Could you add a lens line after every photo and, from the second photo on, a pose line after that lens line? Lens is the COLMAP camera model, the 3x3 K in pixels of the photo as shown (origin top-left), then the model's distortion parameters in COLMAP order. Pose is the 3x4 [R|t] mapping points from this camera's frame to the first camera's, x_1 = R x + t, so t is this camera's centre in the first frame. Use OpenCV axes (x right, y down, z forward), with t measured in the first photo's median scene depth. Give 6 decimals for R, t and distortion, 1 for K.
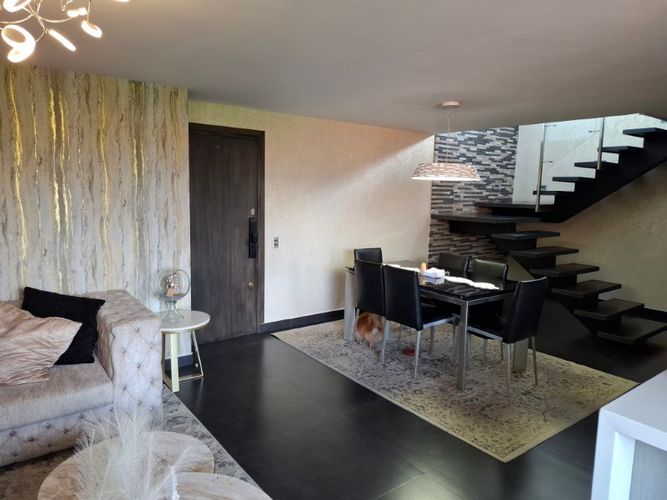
lens RADIAL K [[466.7, 0, 333.5], [0, 466.7, 250.0], [0, 0, 1]] dist [0.071434, -0.058576]
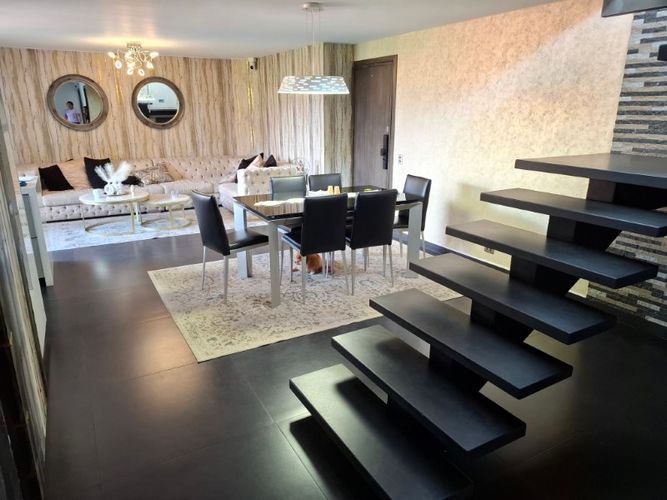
lens RADIAL K [[466.7, 0, 333.5], [0, 466.7, 250.0], [0, 0, 1]] dist [0.071434, -0.058576]
pose [[-0.144020, 0.254823, -0.956203, 1.012728], [-0.148623, 0.949746, 0.275488, -0.093695], [0.978350, 0.181789, -0.098910, 0.995566]]
